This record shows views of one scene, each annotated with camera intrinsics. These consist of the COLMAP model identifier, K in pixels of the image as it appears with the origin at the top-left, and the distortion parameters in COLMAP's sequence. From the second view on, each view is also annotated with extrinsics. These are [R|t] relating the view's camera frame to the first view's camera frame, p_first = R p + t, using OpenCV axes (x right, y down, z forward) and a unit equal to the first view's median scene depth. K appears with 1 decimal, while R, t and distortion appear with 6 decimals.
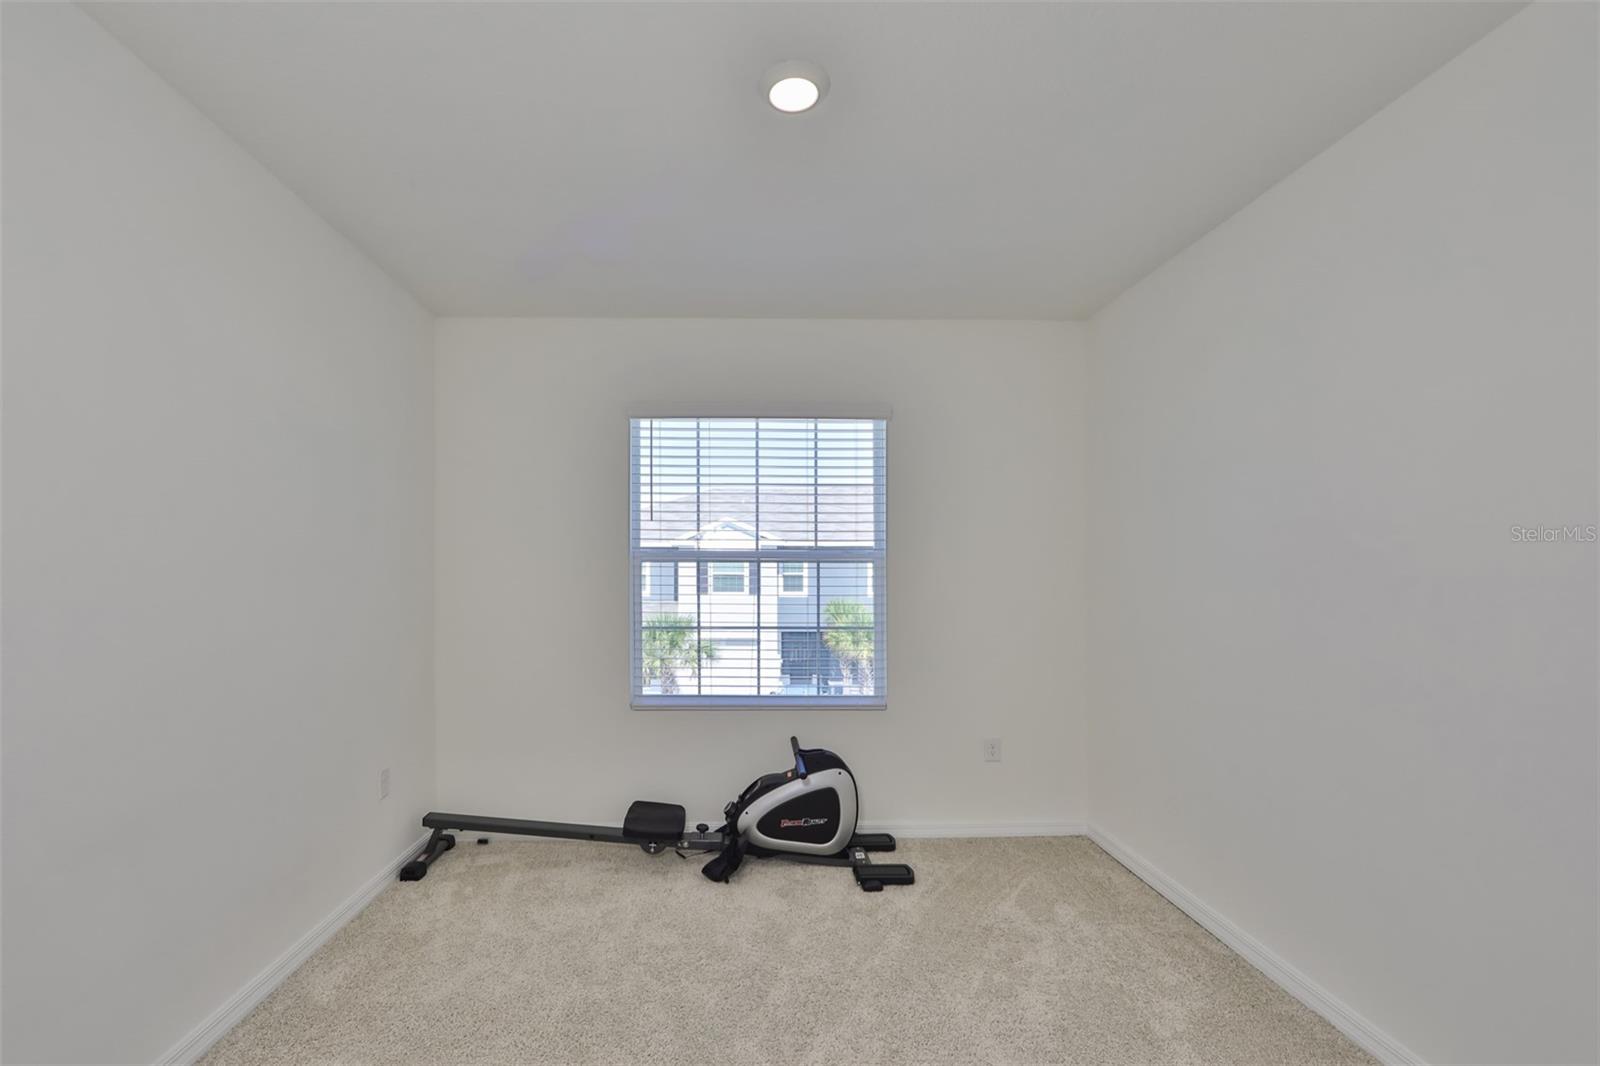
lens RADIAL K [[657.7, 0, 799.6], [0, 657.7, 540.1], [0, 0, 1]] dist [-0.016527, 0.004808]
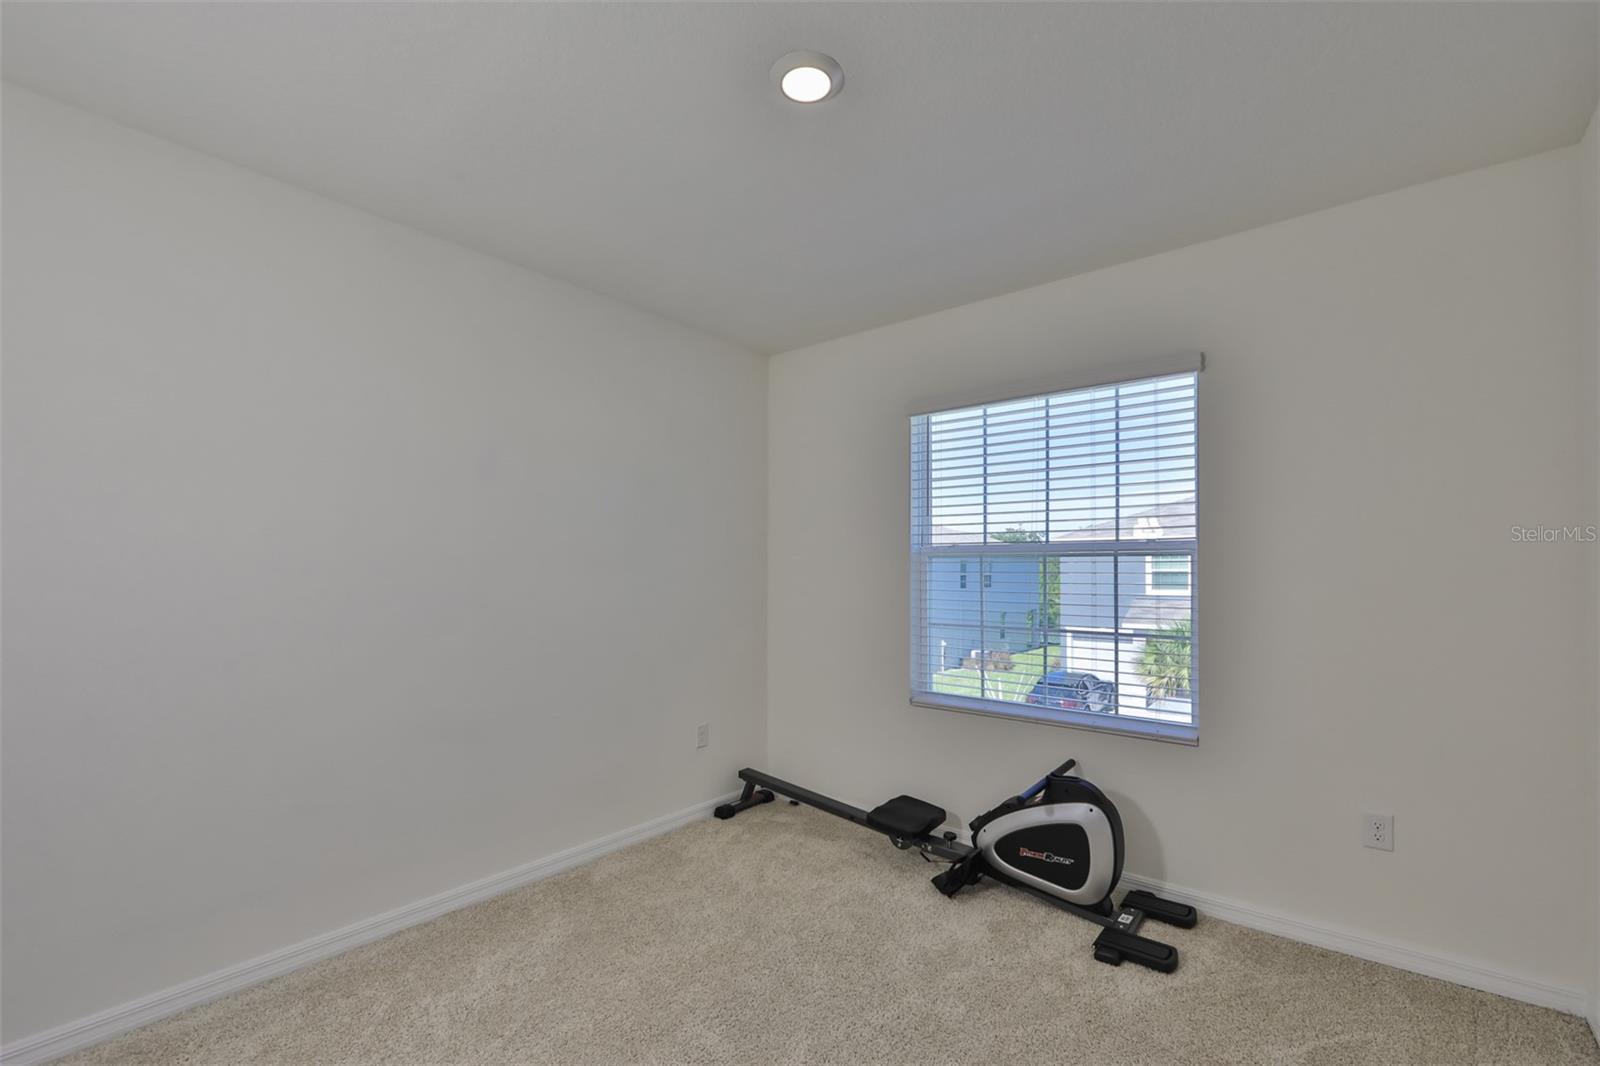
lens RADIAL K [[671.6, 0, 799.5], [0, 671.6, 534.3], [0, 0, 1]] dist [-0.001462, -0.000203]
pose [[0.770416, -0.035183, -0.636570, 0.321996], [0.034382, 0.999316, -0.013620, 0.005465], [0.636613, -0.011393, 0.771099, 0.110681]]
